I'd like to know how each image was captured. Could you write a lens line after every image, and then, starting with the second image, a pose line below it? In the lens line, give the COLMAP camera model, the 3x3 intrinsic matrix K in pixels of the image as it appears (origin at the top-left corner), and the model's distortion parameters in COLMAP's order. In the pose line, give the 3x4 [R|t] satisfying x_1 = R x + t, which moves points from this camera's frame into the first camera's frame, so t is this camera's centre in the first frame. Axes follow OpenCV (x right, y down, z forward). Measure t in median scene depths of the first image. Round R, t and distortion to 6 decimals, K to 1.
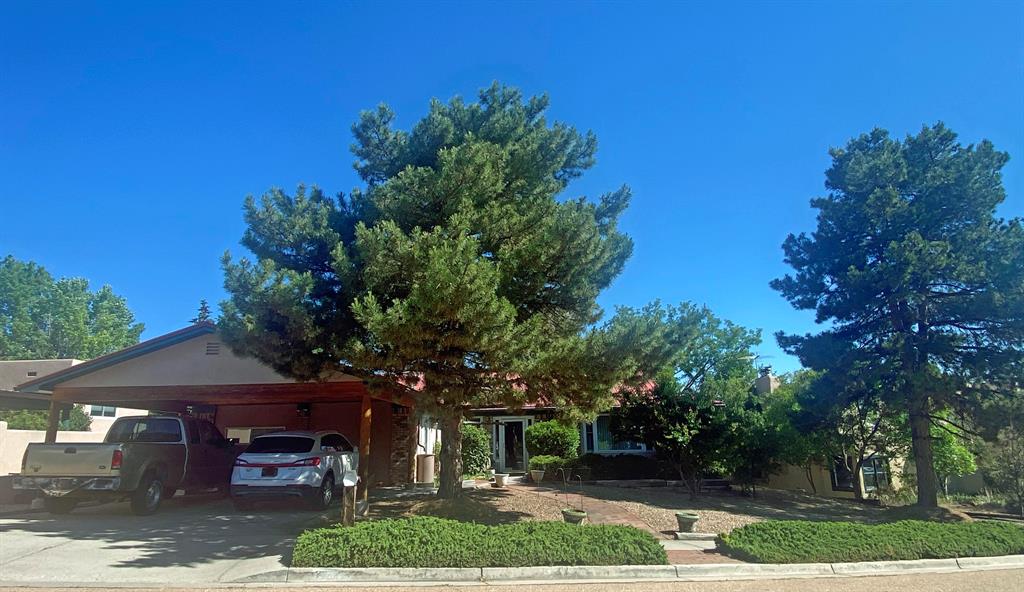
lens RADIAL K [[626.5, 0, 517.2], [0, 626.5, 288.2], [0, 0, 1]] dist [0.010052, -0.004193]
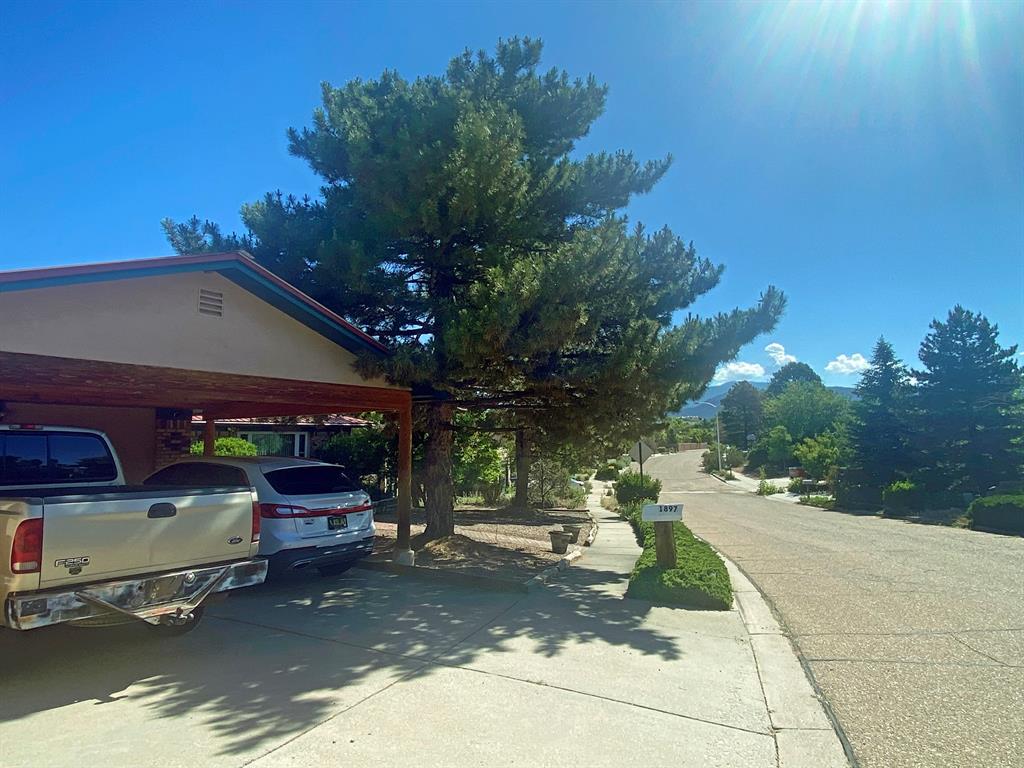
lens RADIAL K [[648.4, 0, 510.4], [0, 648.4, 384.3], [0, 0, 1]] dist [0.008046, -0.003791]
pose [[0.502297, 0.089069, 0.860096, -0.874449], [-0.198293, 0.980038, 0.014313, 0.113030], [-0.841652, -0.177741, 0.509932, 0.545239]]
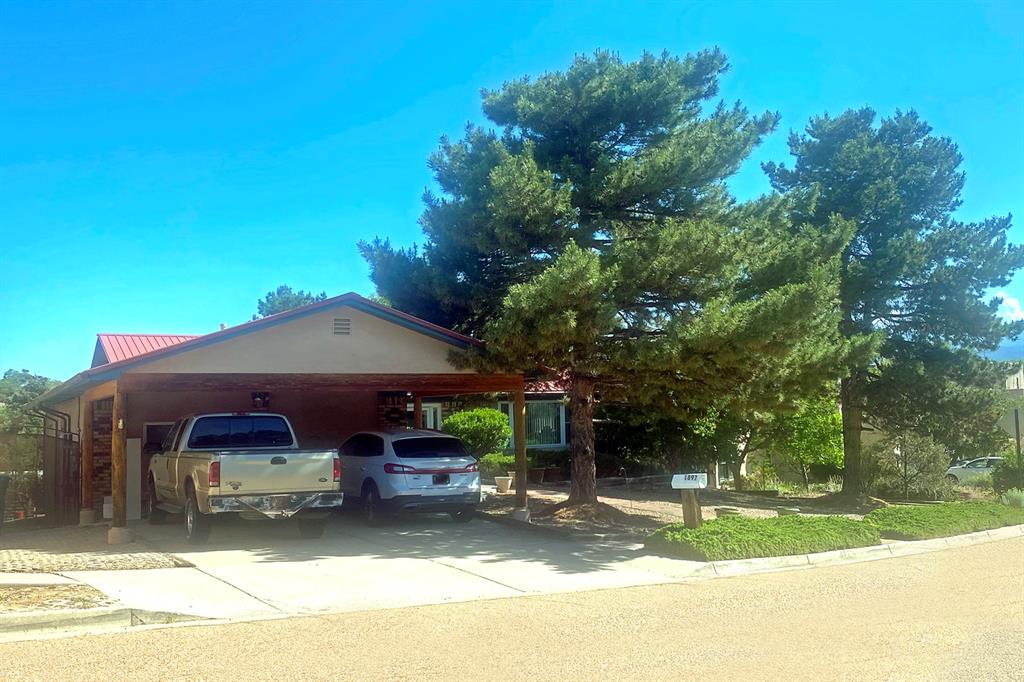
lens RADIAL K [[972.5, 0, 510.4], [0, 972.5, 344.9], [0, 0, 1]] dist [0.113677, 0.000000]
pose [[0.872980, 0.031508, 0.486738, -0.948069], [-0.106884, 0.986014, 0.127873, -0.059622], [-0.475901, -0.163655, 0.864138, -0.136357]]
